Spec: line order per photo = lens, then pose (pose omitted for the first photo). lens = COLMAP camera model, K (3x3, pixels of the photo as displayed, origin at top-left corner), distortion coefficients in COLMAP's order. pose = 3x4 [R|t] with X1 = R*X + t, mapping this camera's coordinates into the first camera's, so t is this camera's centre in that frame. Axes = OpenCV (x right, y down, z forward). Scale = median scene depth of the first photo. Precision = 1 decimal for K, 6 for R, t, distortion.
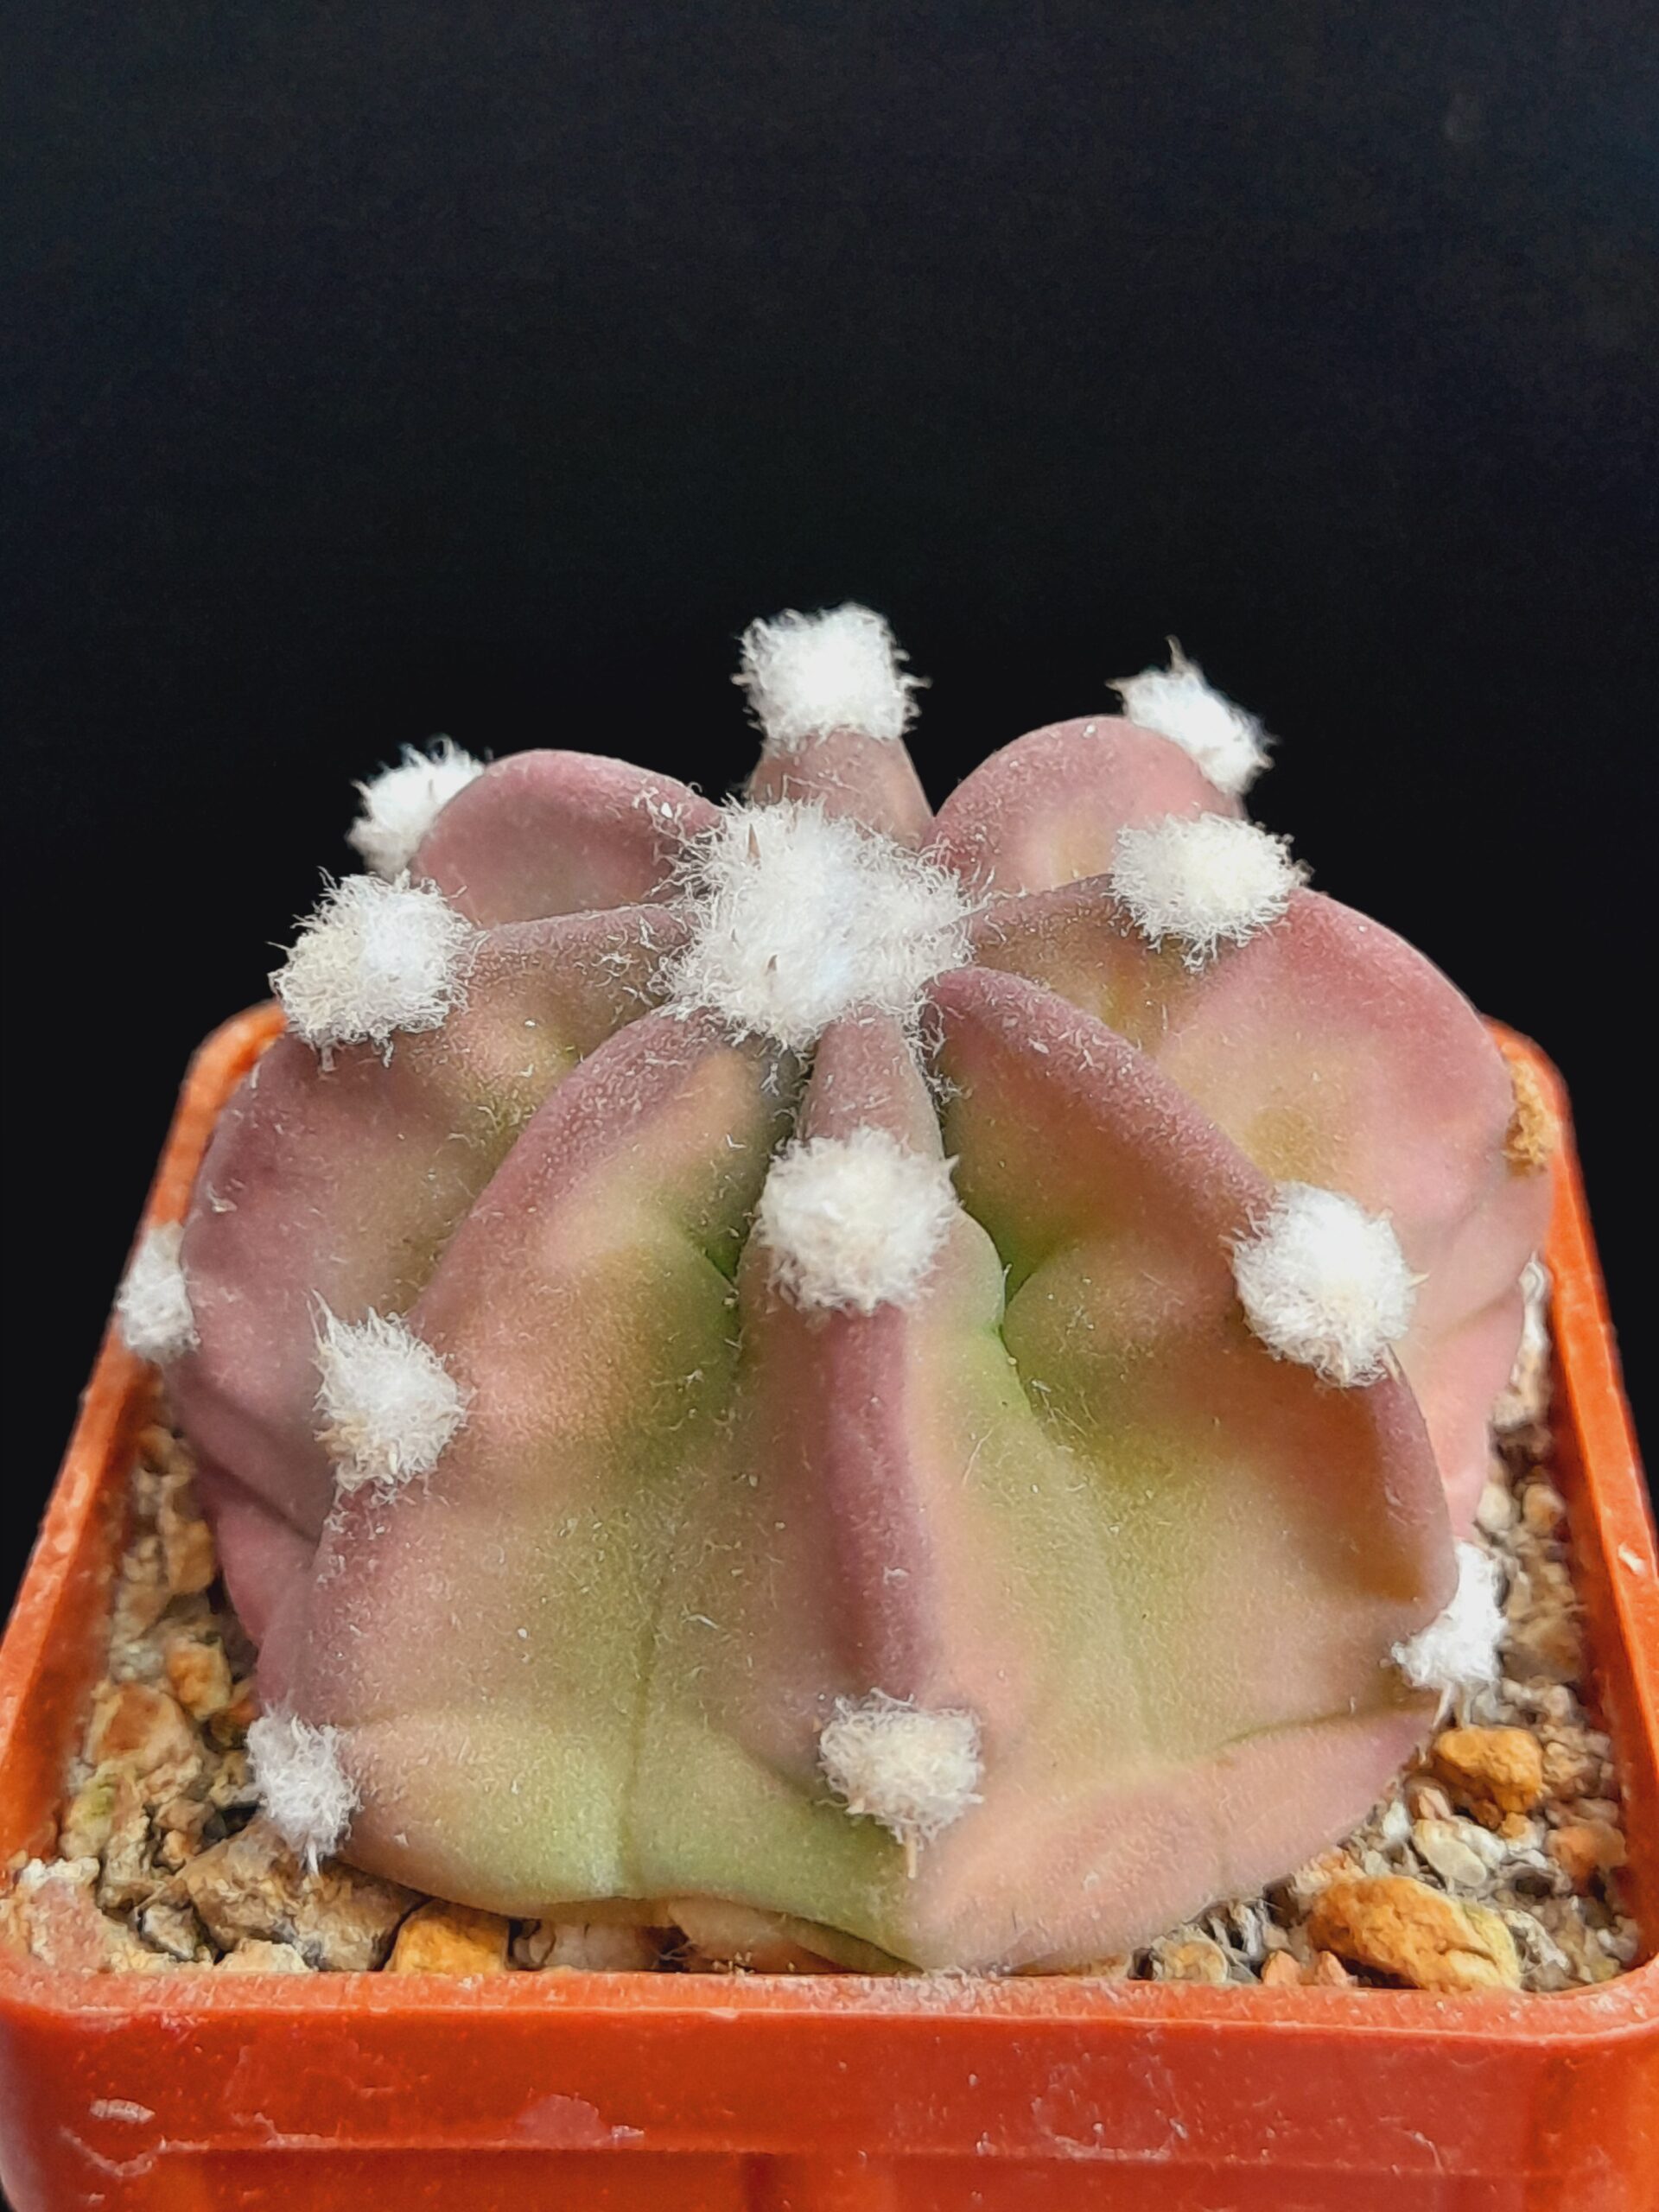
lens RADIAL K [[3487.7, 0, 827.4], [0, 3487.7, 1101.8], [0, 0, 1]] dist [0.040392, 0.000000]
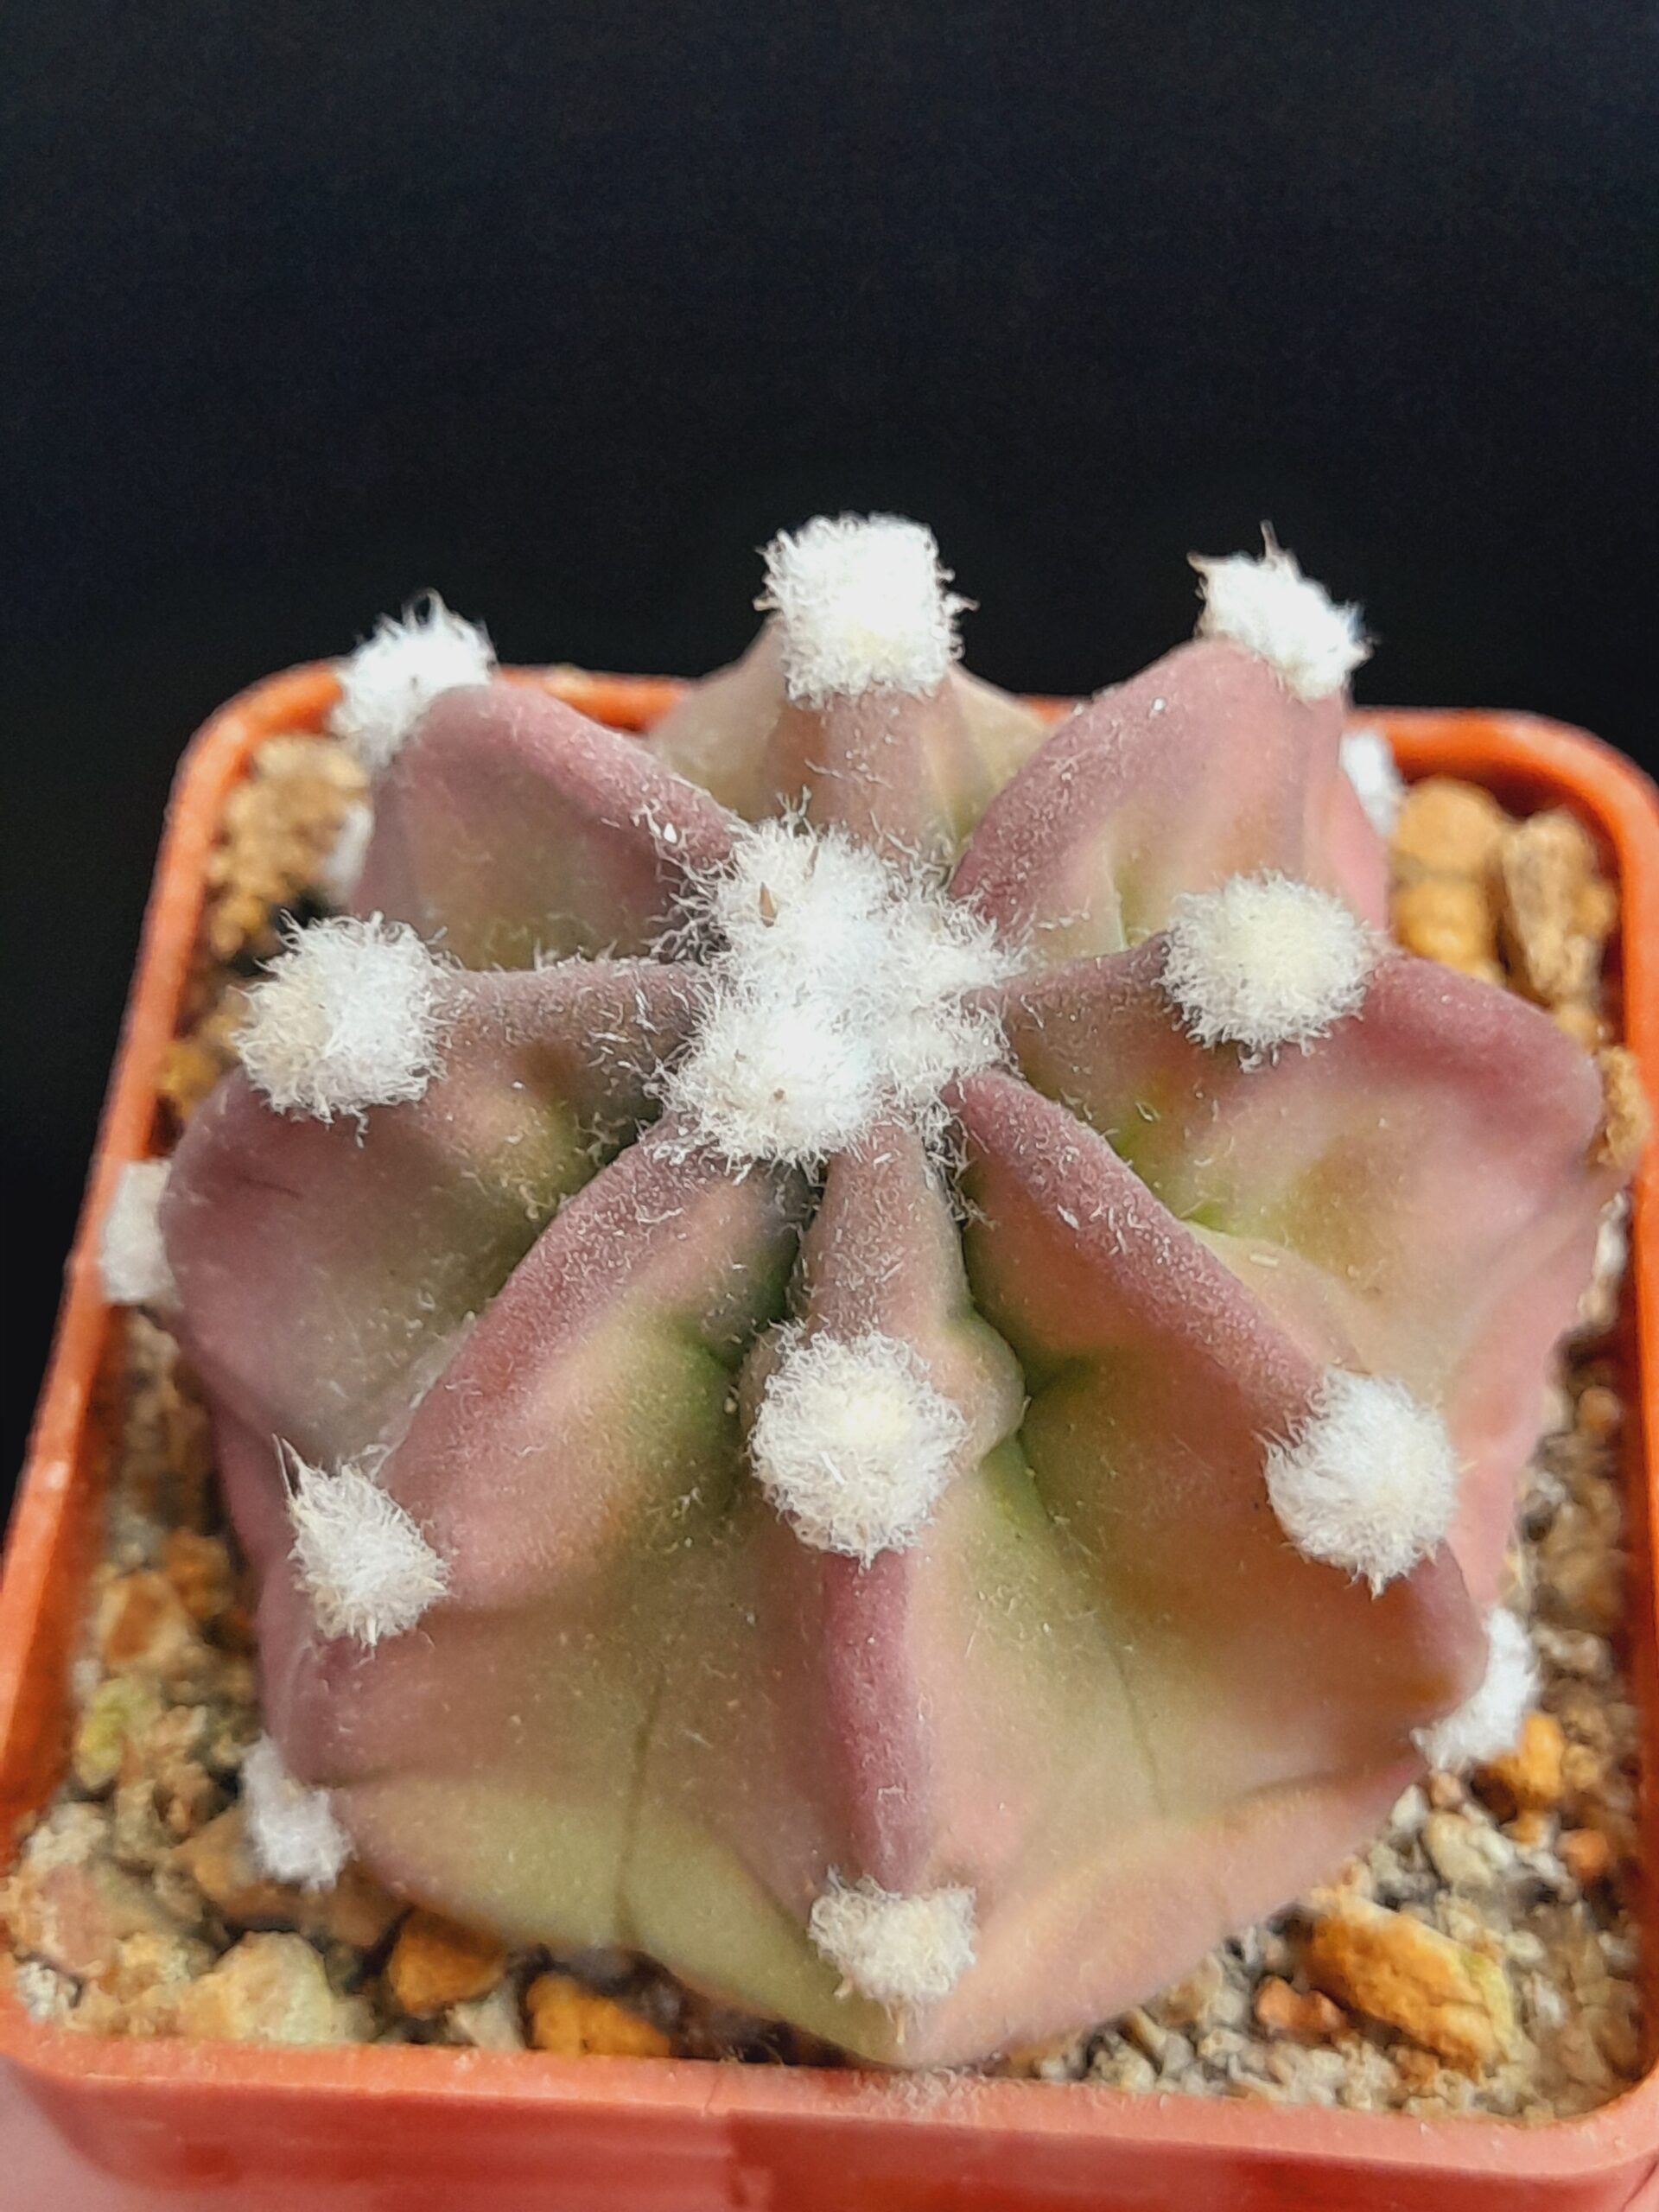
lens RADIAL K [[3487.7, 0, 809.9], [0, 3487.7, 1127.2], [0, 0, 1]] dist [0.040392, 0.000000]
pose [[0.999023, 0.029618, -0.032812, 0.021765], [-0.015019, 0.925599, 0.378207, -0.367705], [0.041573, -0.377344, 0.925139, 0.160605]]
